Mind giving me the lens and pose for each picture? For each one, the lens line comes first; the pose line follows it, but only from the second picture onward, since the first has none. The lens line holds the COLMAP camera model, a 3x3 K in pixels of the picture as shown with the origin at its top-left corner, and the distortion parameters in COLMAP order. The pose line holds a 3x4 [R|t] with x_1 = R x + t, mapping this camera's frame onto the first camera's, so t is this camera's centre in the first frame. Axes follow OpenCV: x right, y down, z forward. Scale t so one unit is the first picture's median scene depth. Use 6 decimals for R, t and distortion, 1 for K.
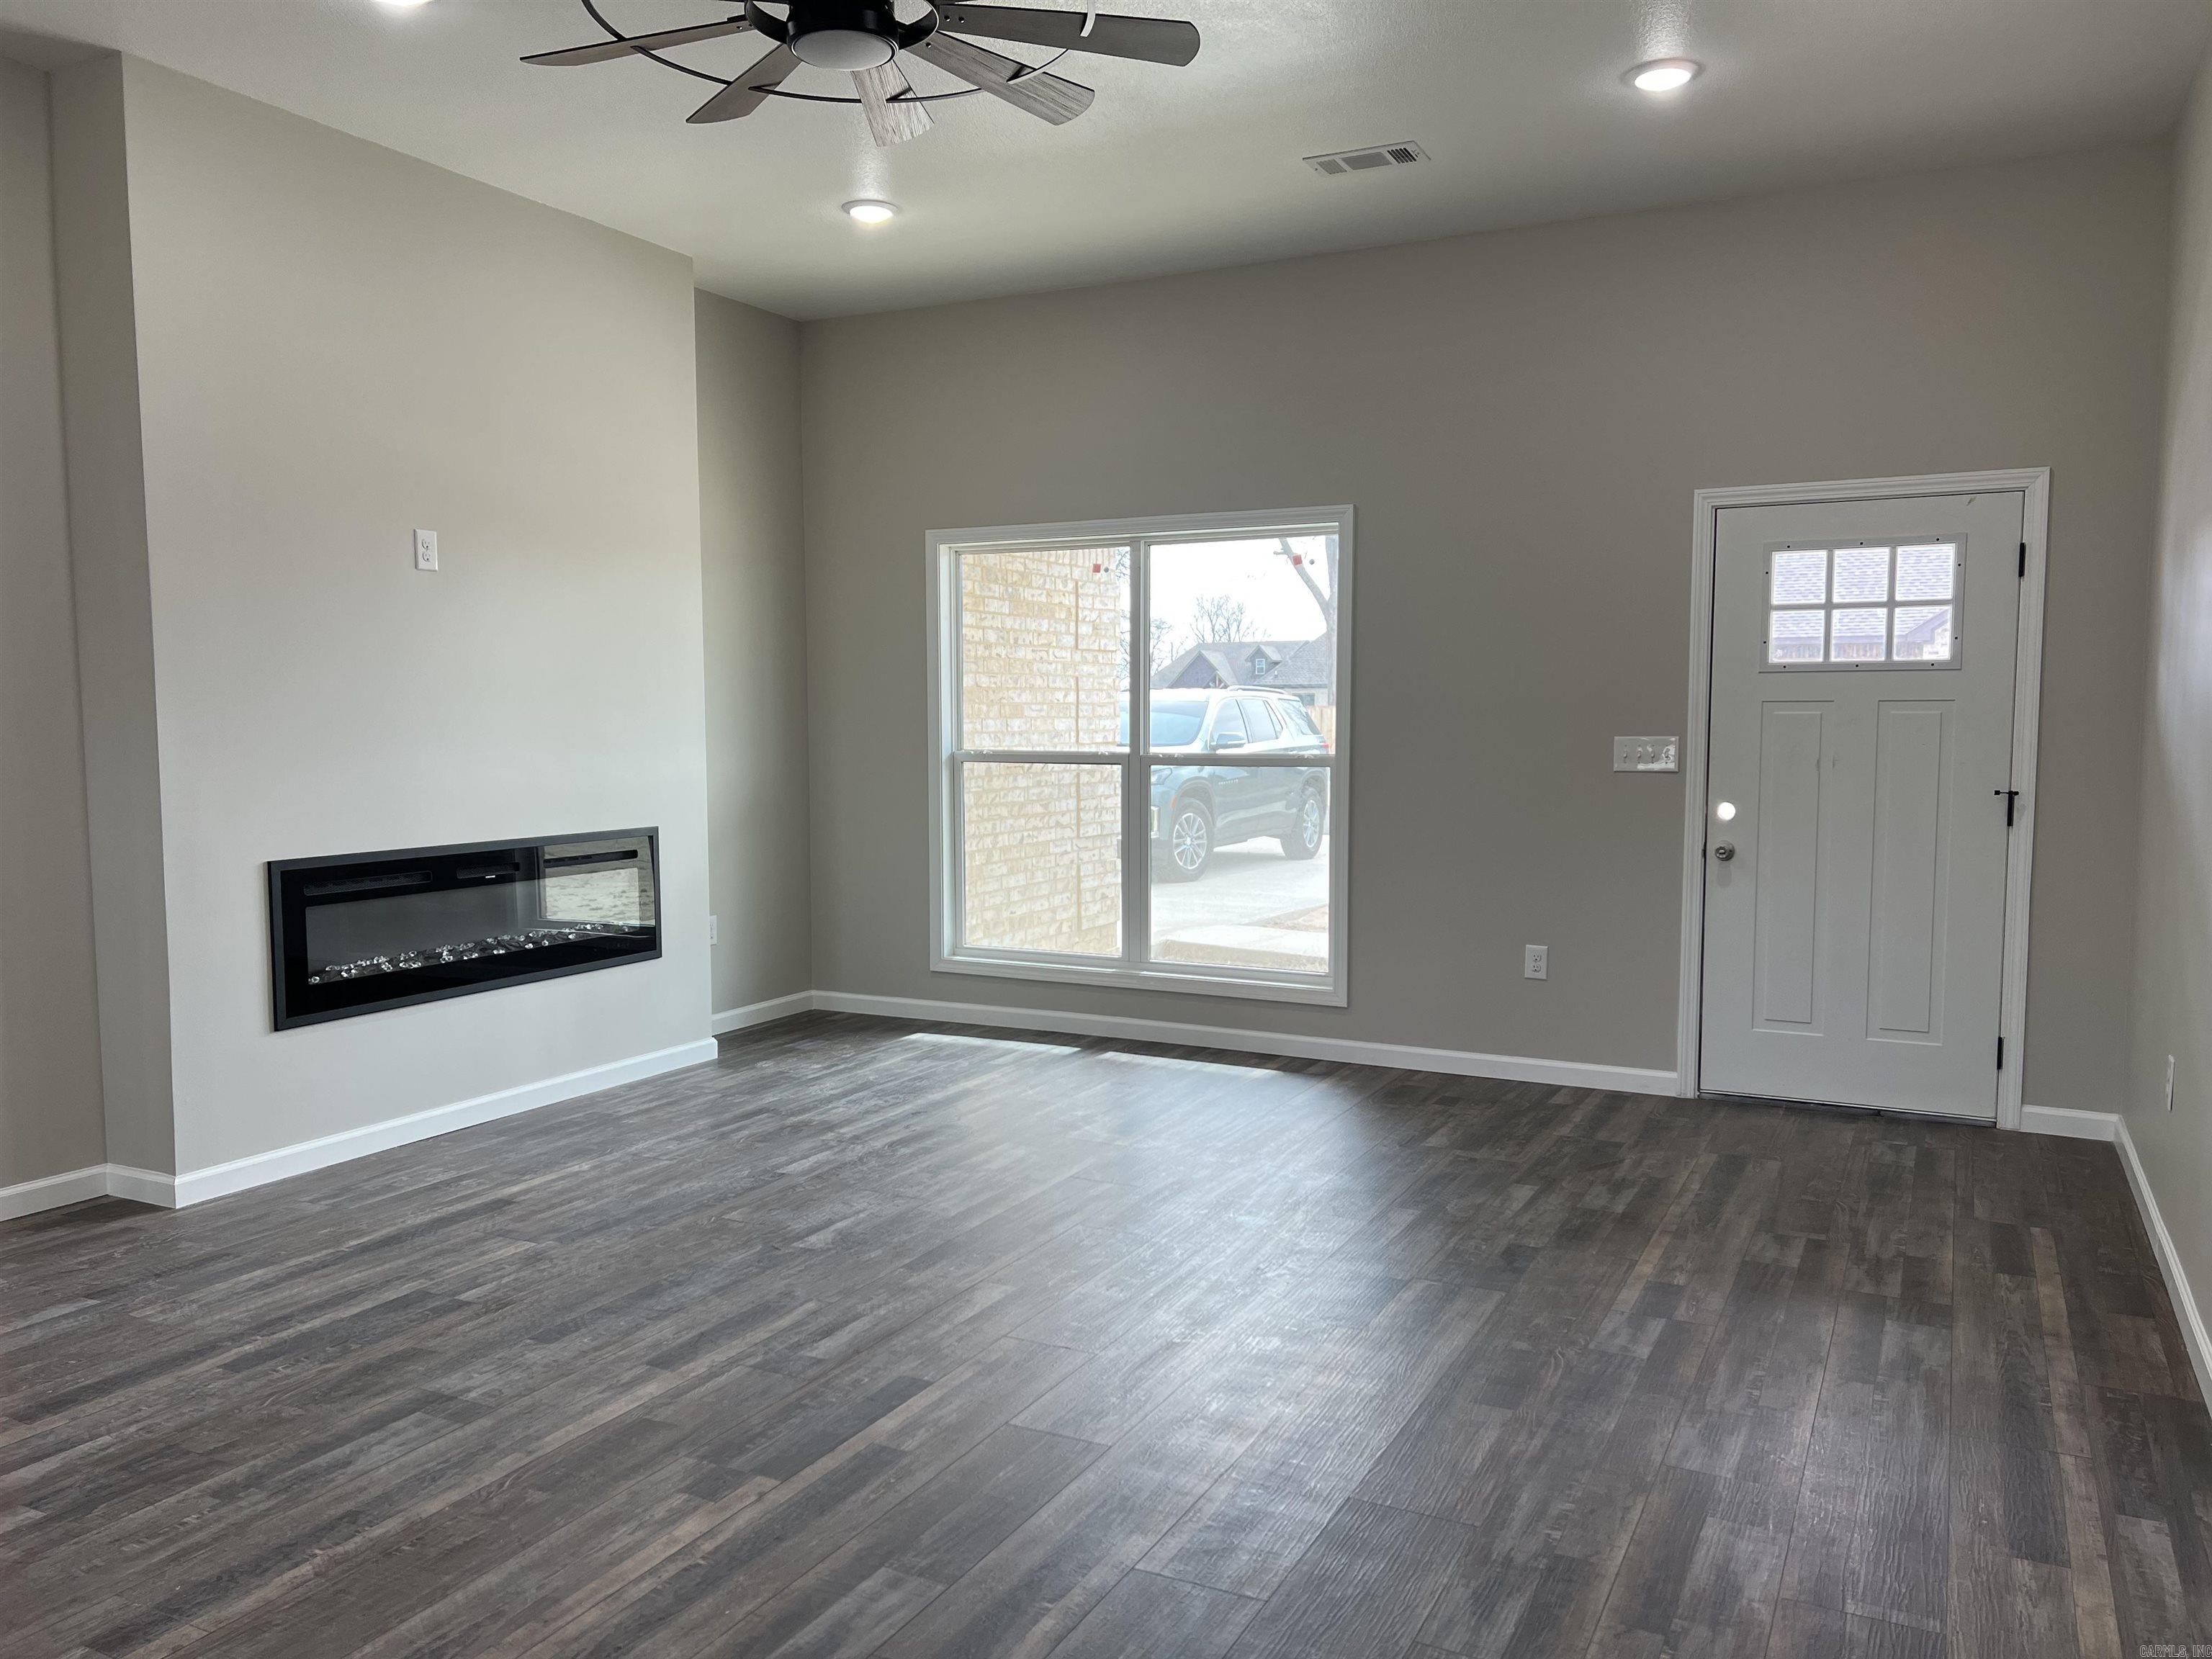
lens RADIAL K [[1642.5, 0, 1100.5], [0, 1642.5, 844.6], [0, 0, 1]] dist [0.091783, -0.128411]
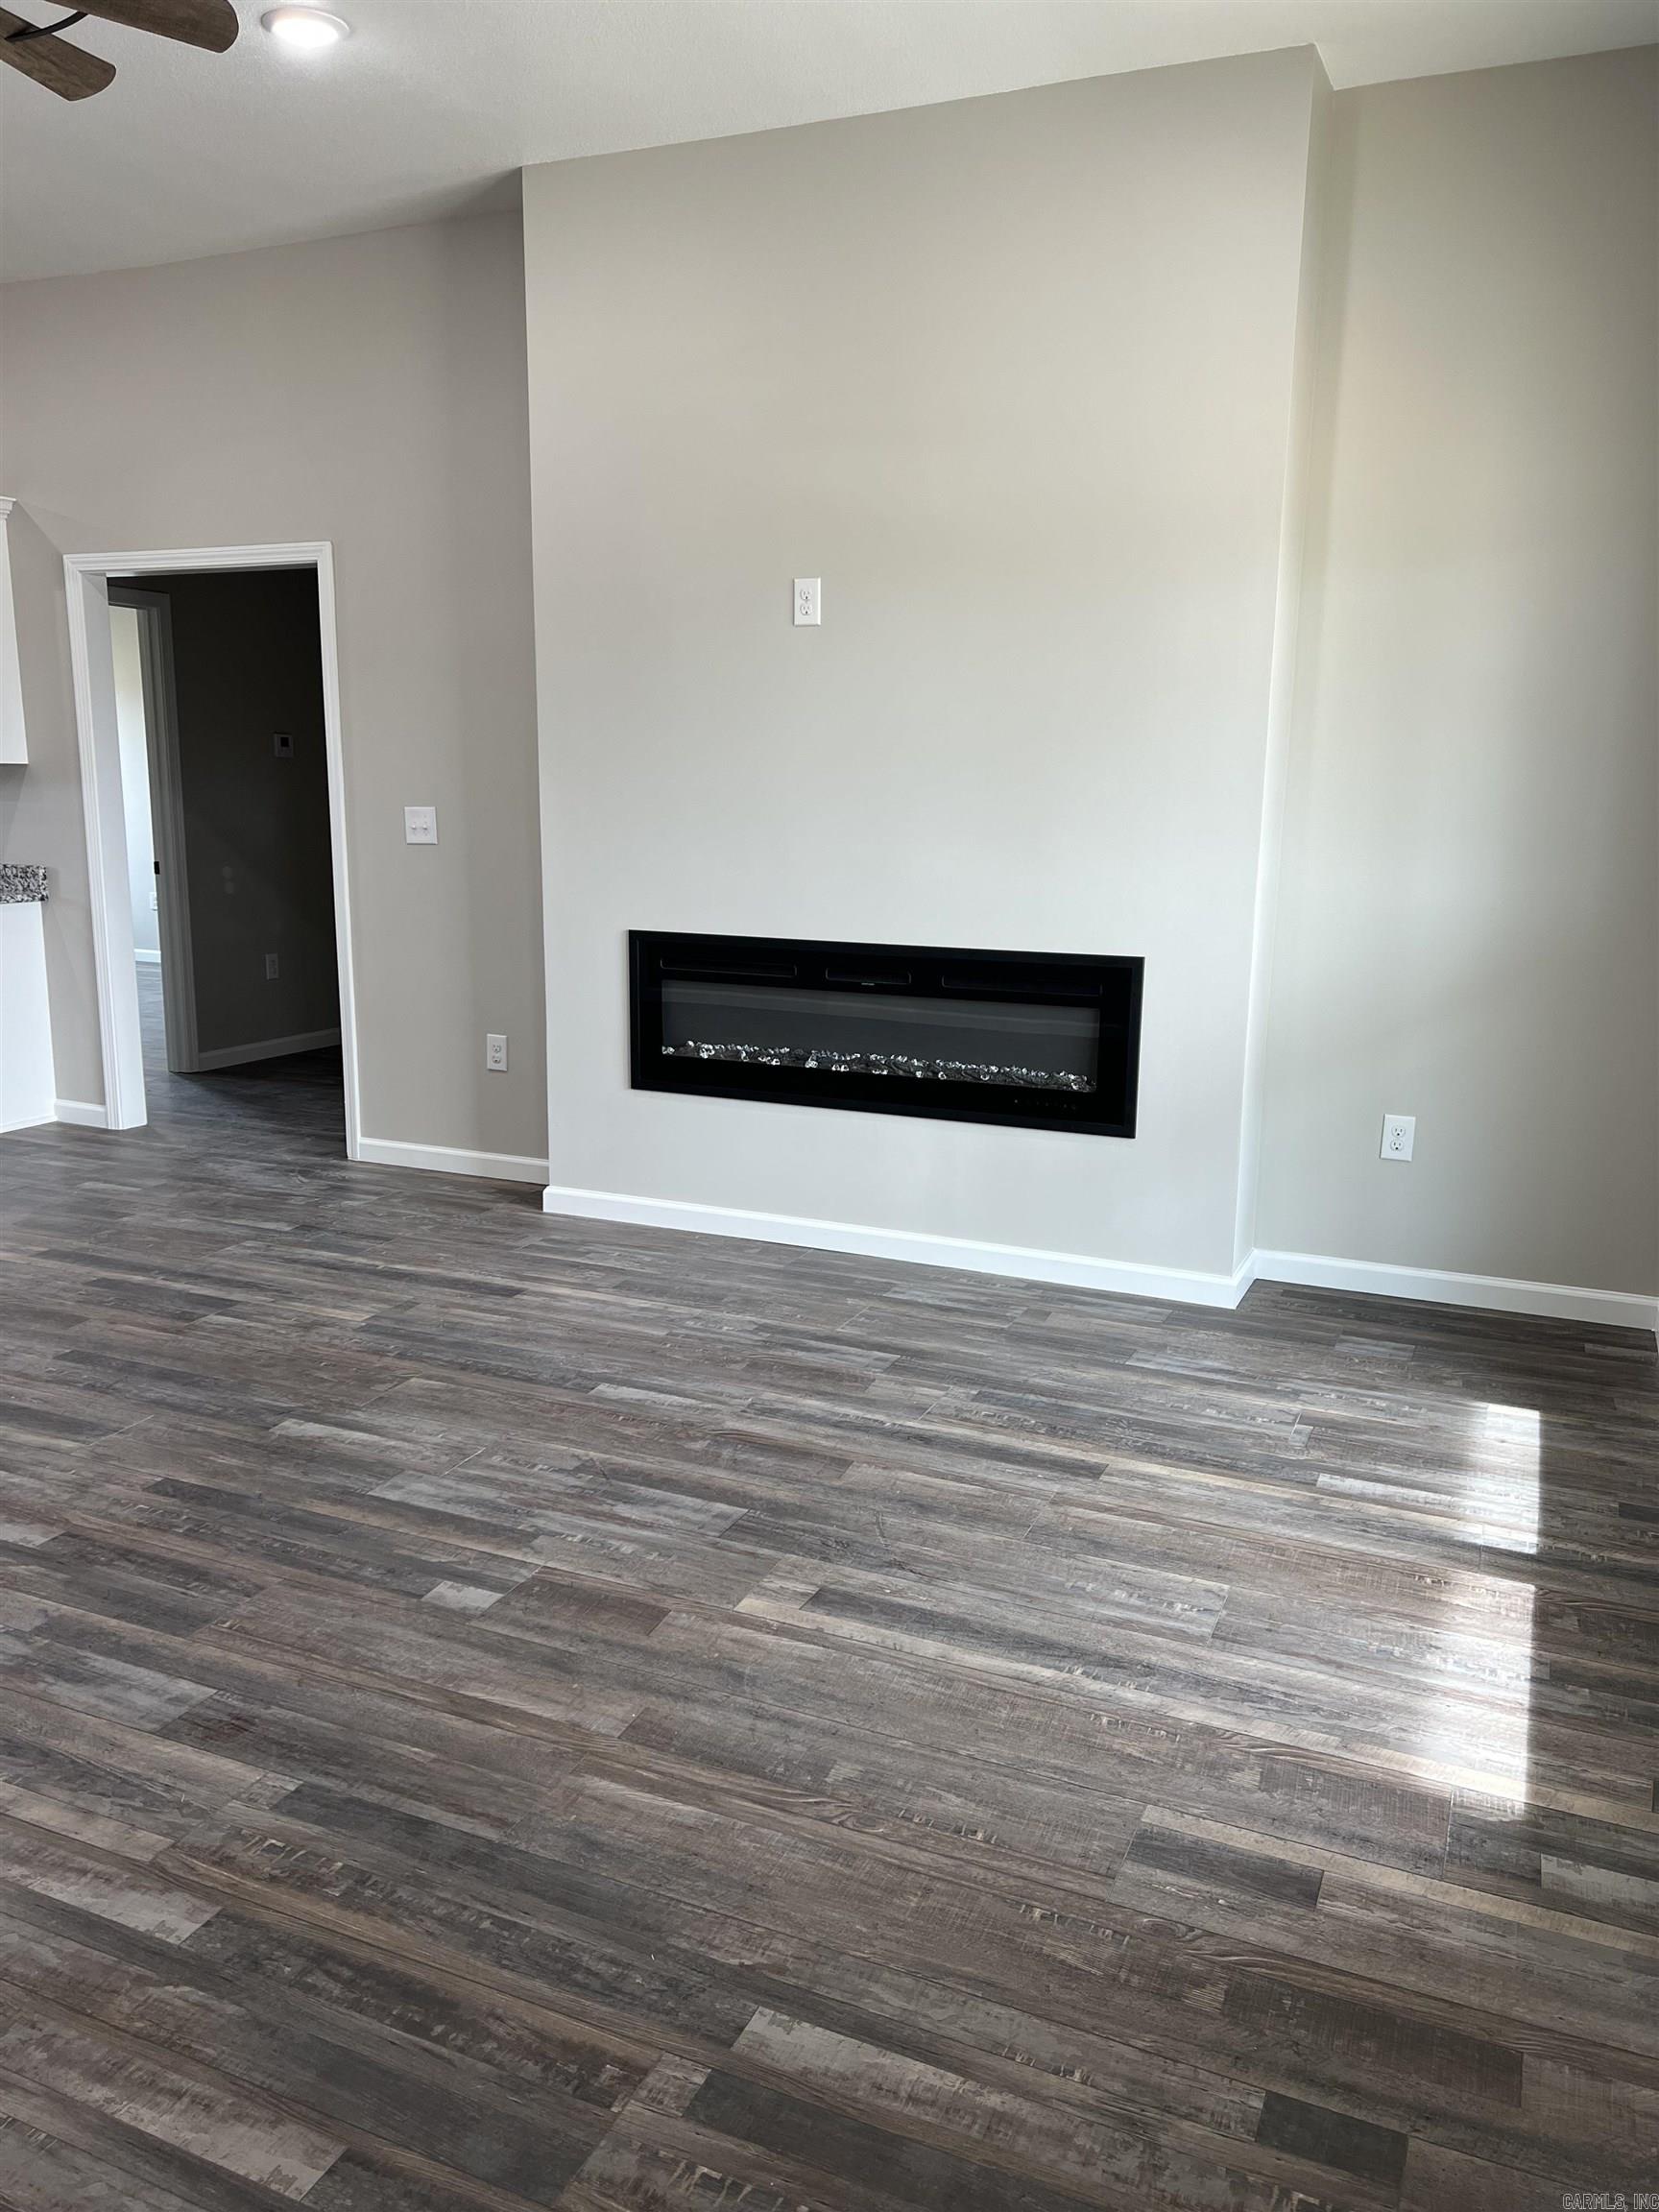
lens RADIAL K [[1642.5, 0, 830.2], [0, 1642.5, 1061.3], [0, 0, 1]] dist [0.091783, -0.128411]
pose [[0.060093, 0.169404, -0.983713, 0.589129], [-0.092561, 0.982193, 0.163488, -0.097178], [0.993892, 0.081229, 0.074703, 1.093468]]
